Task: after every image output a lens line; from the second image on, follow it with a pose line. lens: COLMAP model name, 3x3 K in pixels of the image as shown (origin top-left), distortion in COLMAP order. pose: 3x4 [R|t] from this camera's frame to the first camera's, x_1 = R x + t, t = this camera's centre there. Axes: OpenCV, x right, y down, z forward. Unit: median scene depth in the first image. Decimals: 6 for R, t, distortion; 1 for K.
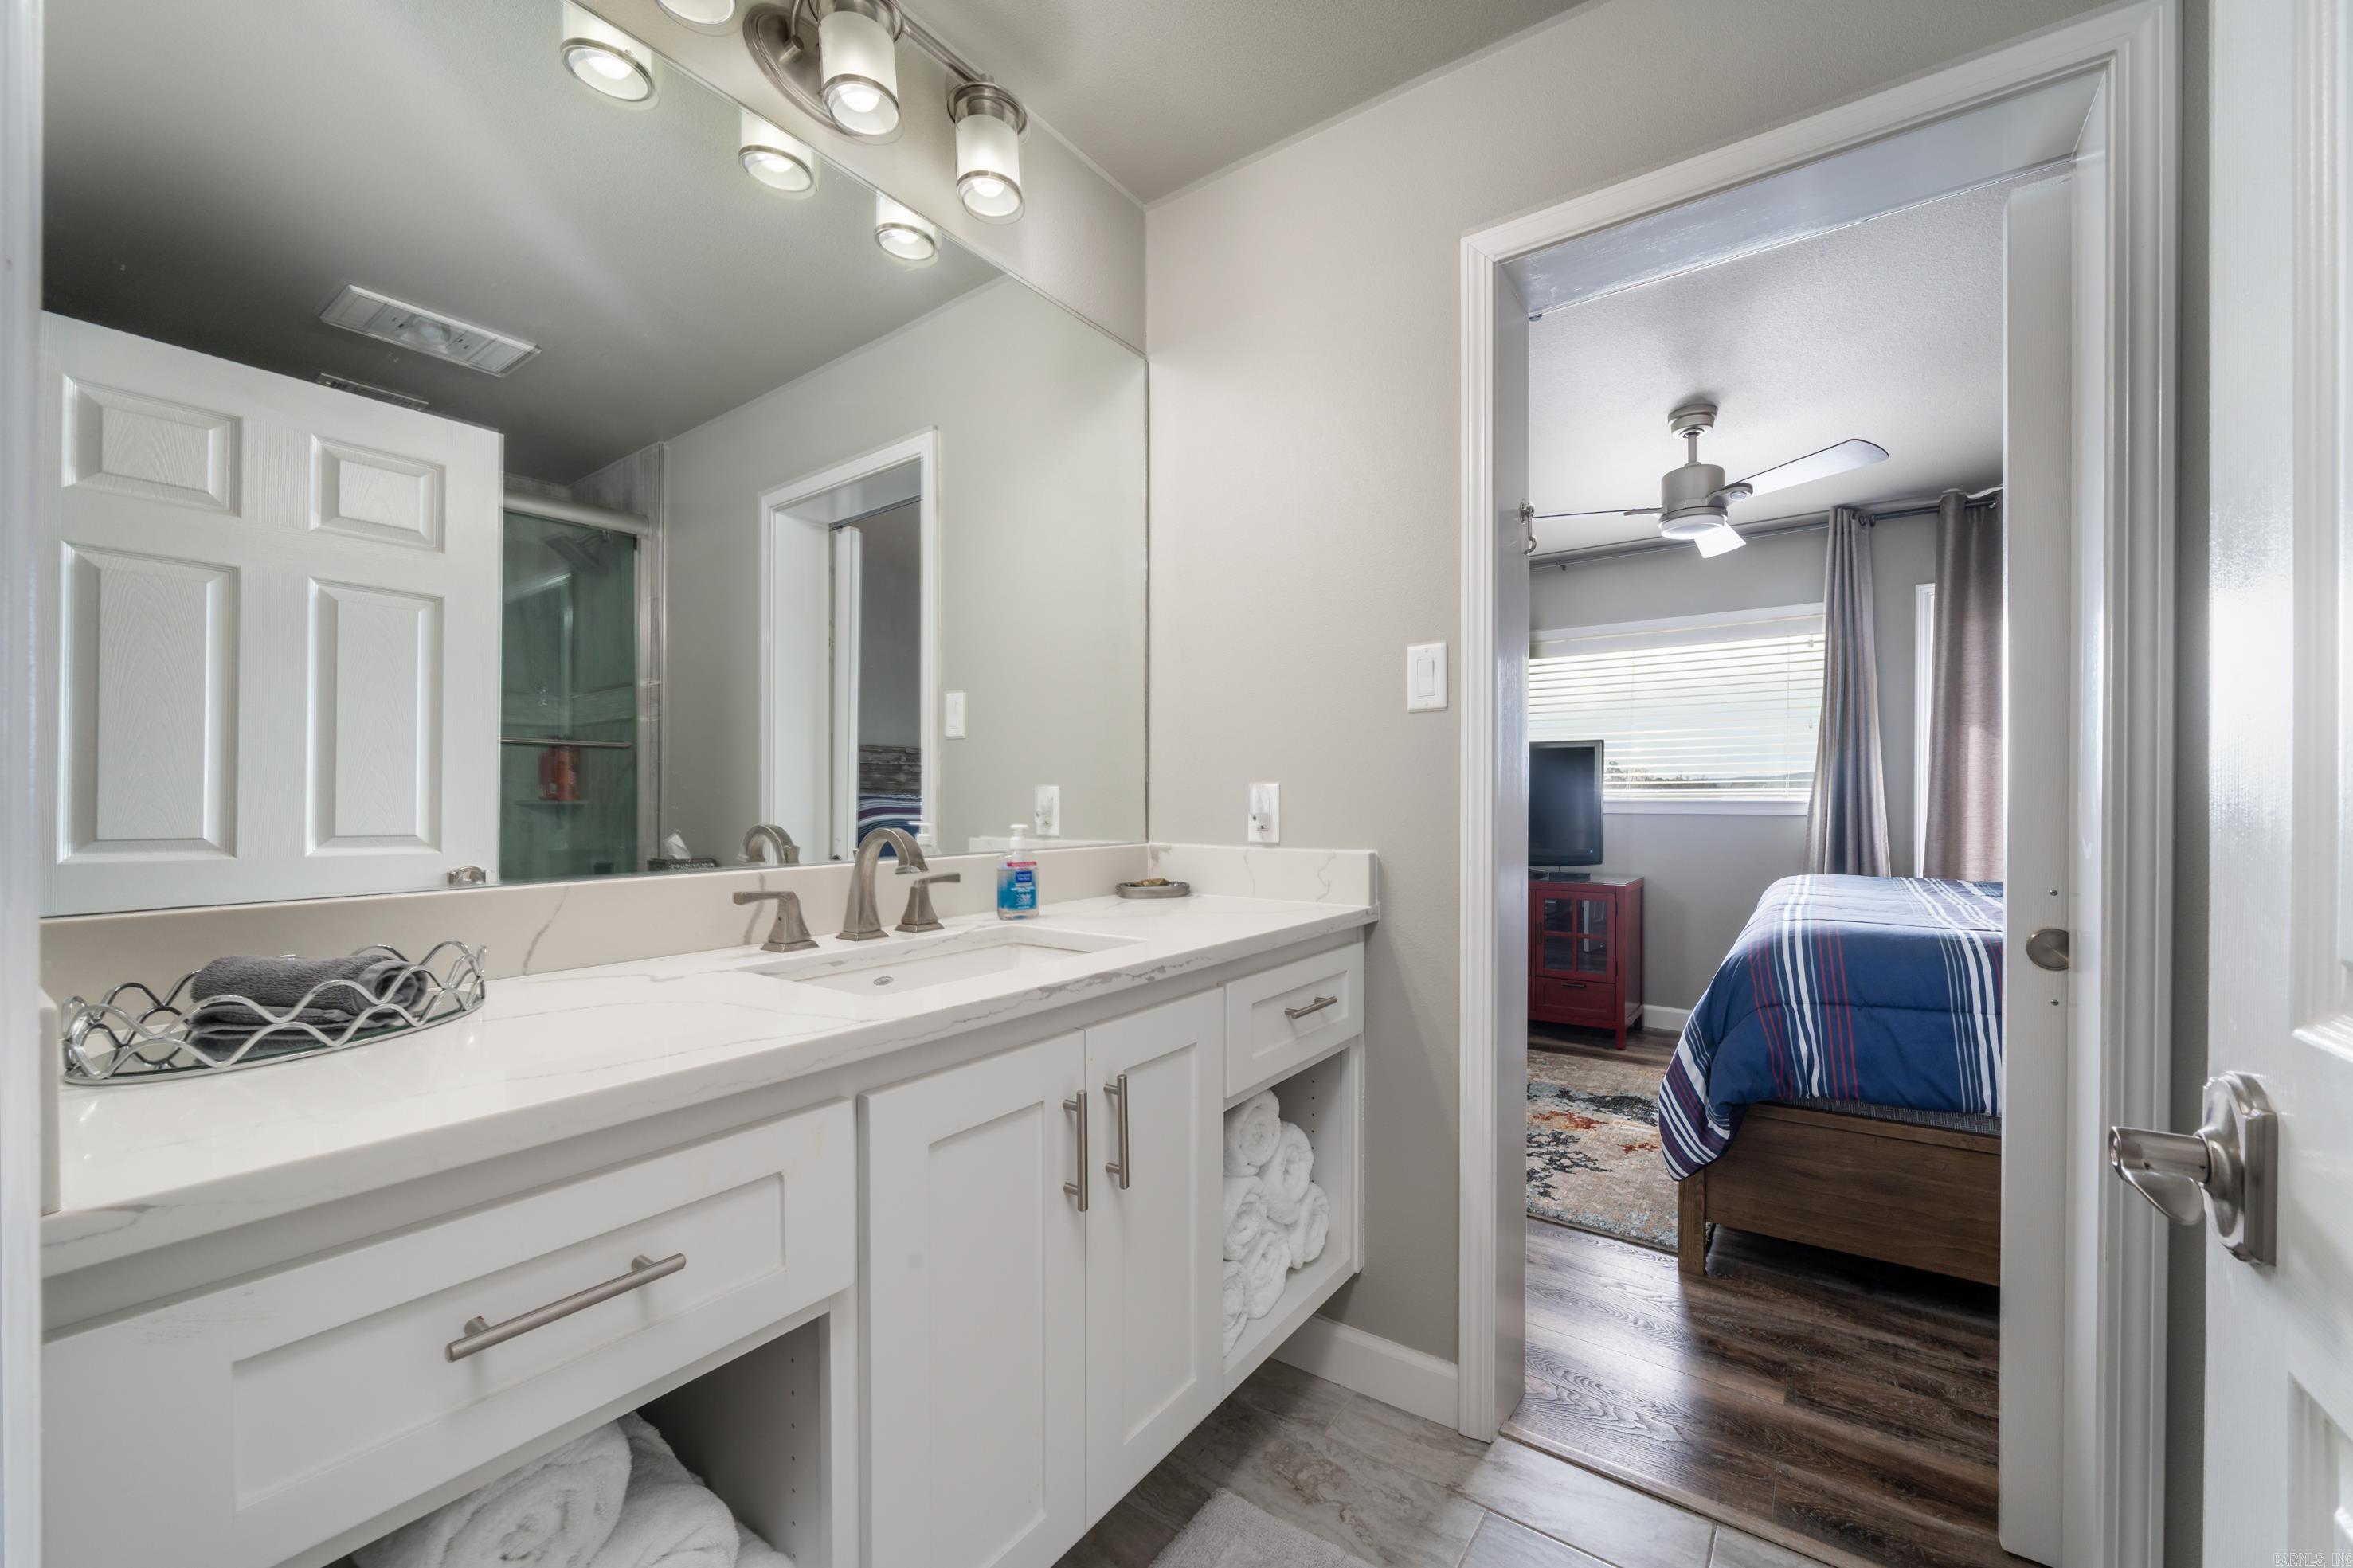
lens RADIAL K [[874.3, 0, 1182.2], [0, 874.3, 788.6], [0, 0, 1]] dist [-0.006812, 0.000291]
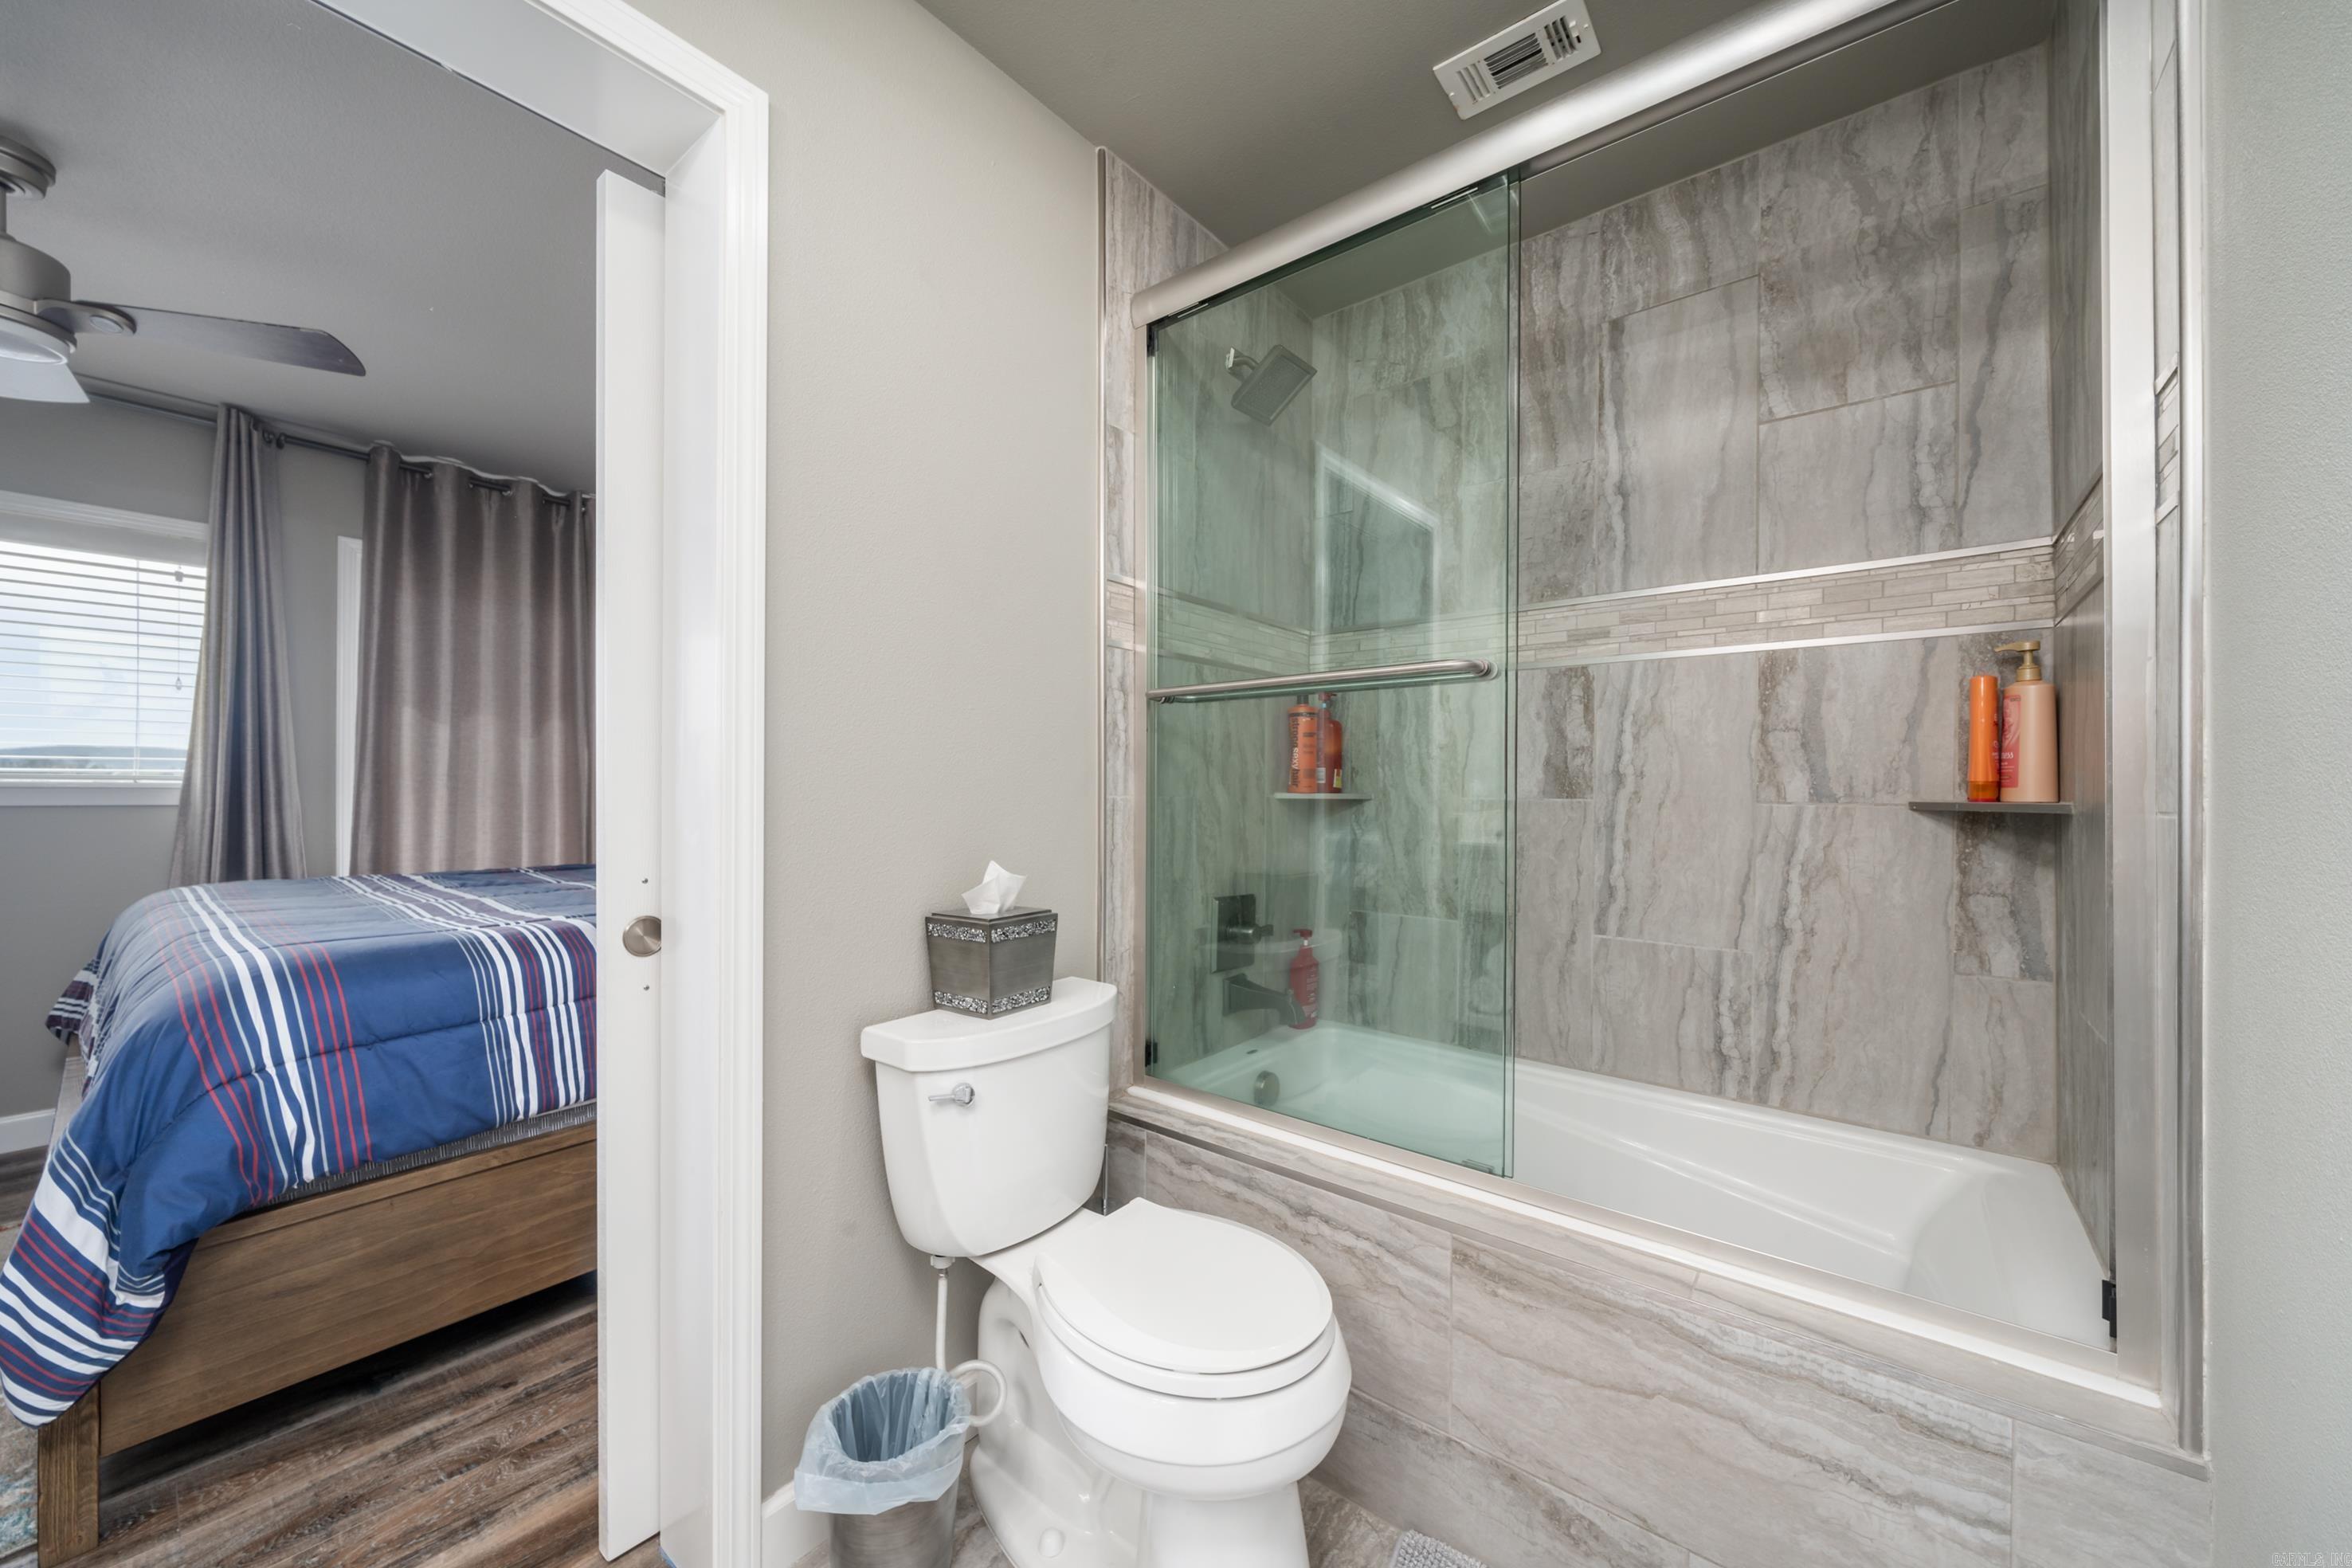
lens RADIAL K [[874.1, 0, 1181.7], [0, 874.1, 788.6], [0, 0, 1]] dist [-0.006812, 0.000291]
pose [[0.015566, -0.000593, 0.999879, -0.008674], [-0.018466, 0.999829, 0.000880, 0.000339], [-0.999708, -0.018477, 0.015552, 0.243528]]
